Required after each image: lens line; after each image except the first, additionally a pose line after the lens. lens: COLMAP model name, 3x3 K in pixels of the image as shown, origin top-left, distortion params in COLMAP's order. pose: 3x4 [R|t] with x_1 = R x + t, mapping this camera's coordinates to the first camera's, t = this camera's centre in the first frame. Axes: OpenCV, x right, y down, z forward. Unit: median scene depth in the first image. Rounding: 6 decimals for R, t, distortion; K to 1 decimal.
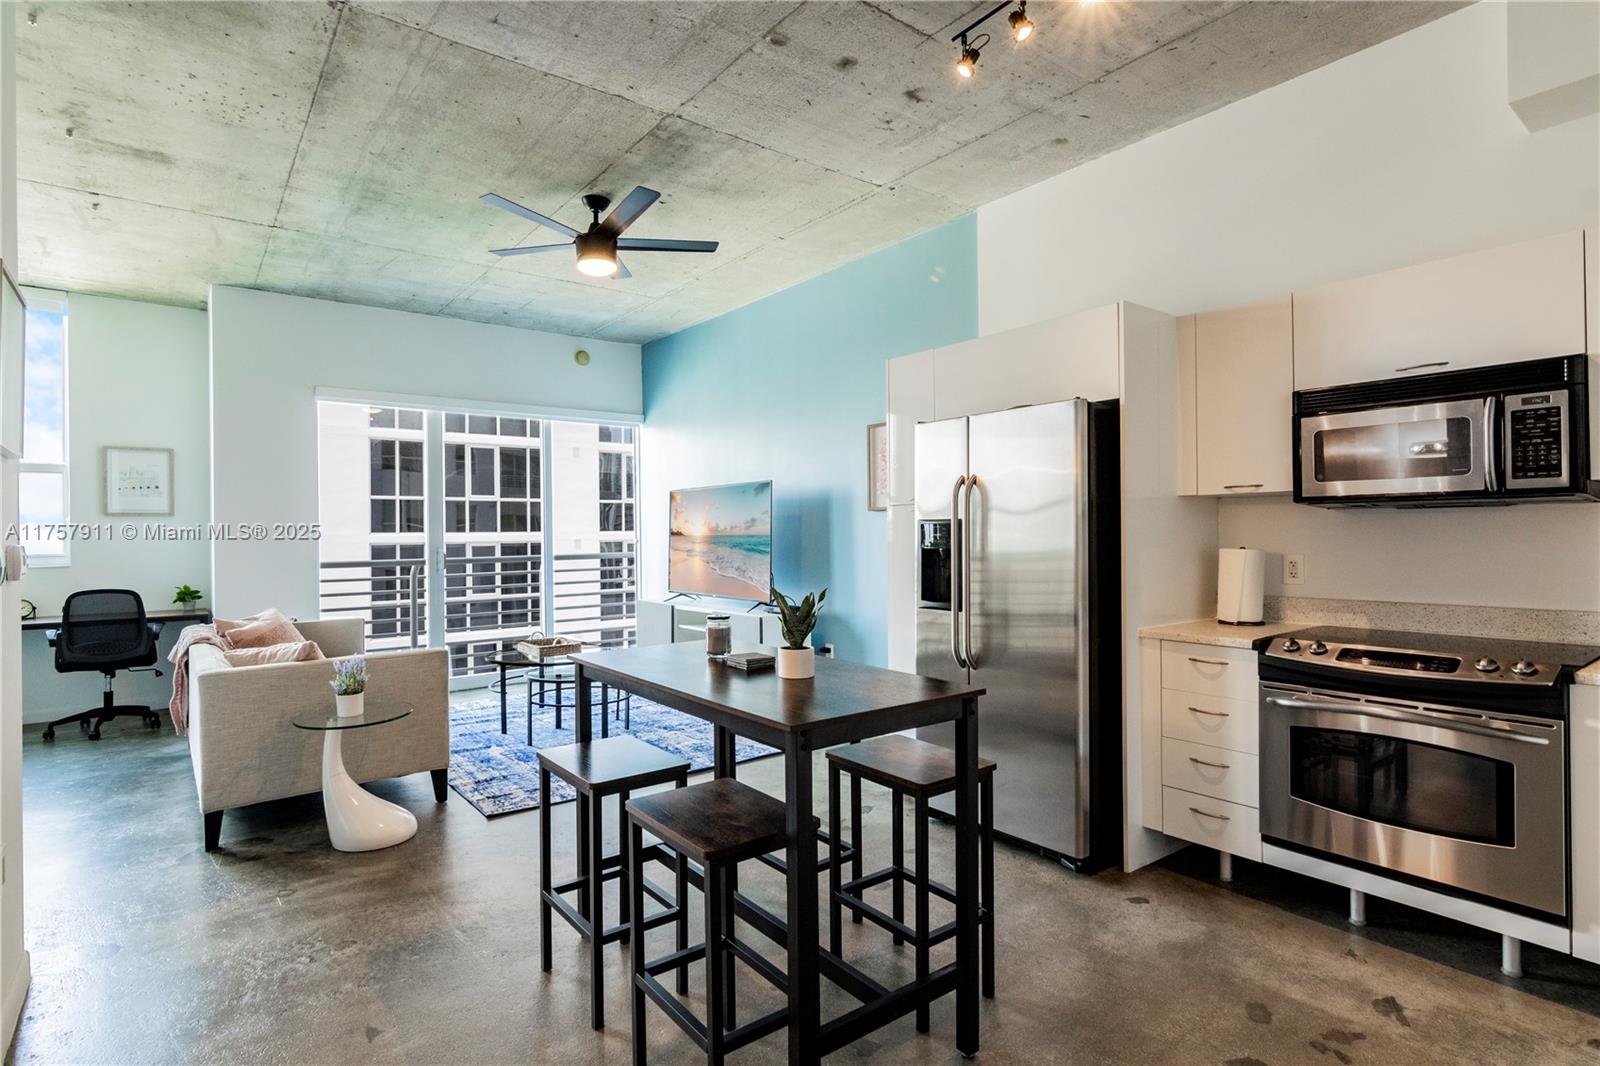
lens RADIAL K [[811.8, 0, 798.5], [0, 811.8, 531.3], [0, 0, 1]] dist [-0.007579, 0.004023]
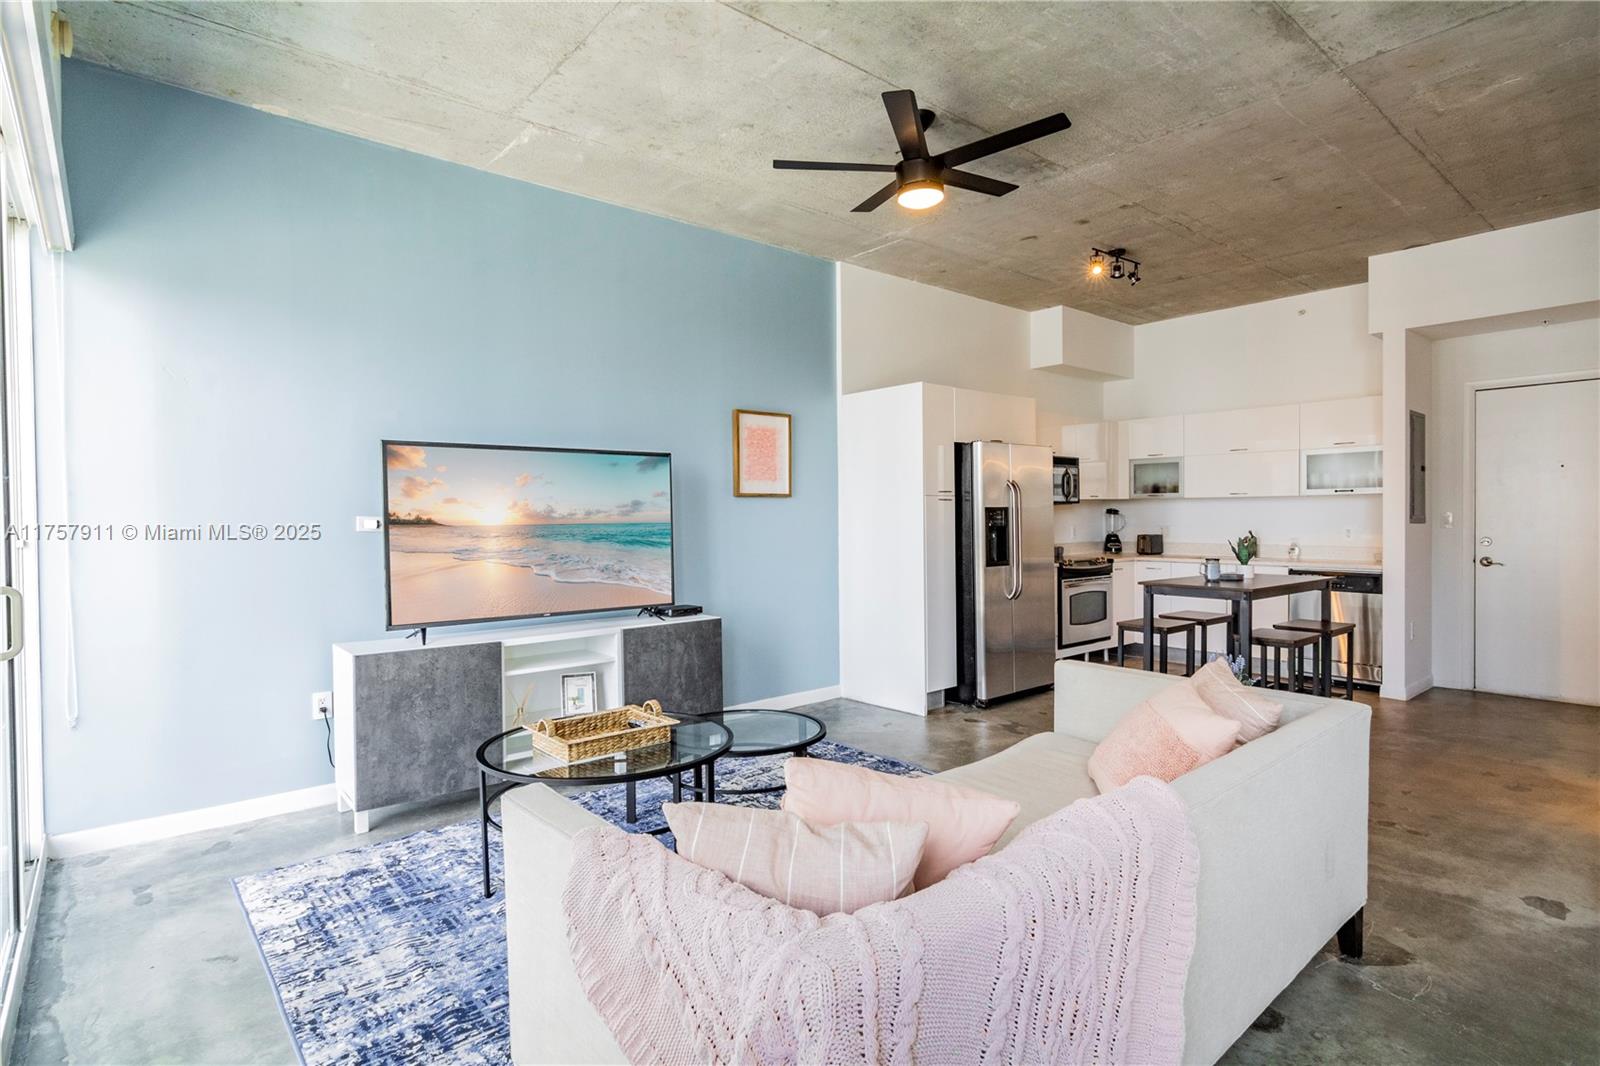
lens RADIAL K [[811.8, 0, 799.3], [0, 811.8, 534.4], [0, 0, 1]] dist [-0.007579, 0.004023]
pose [[-0.042029, -0.011464, 0.999051, -1.019569], [0.010230, 0.999877, 0.011903, 0.010774], [-0.999064, 0.010720, -0.041907, 1.091139]]
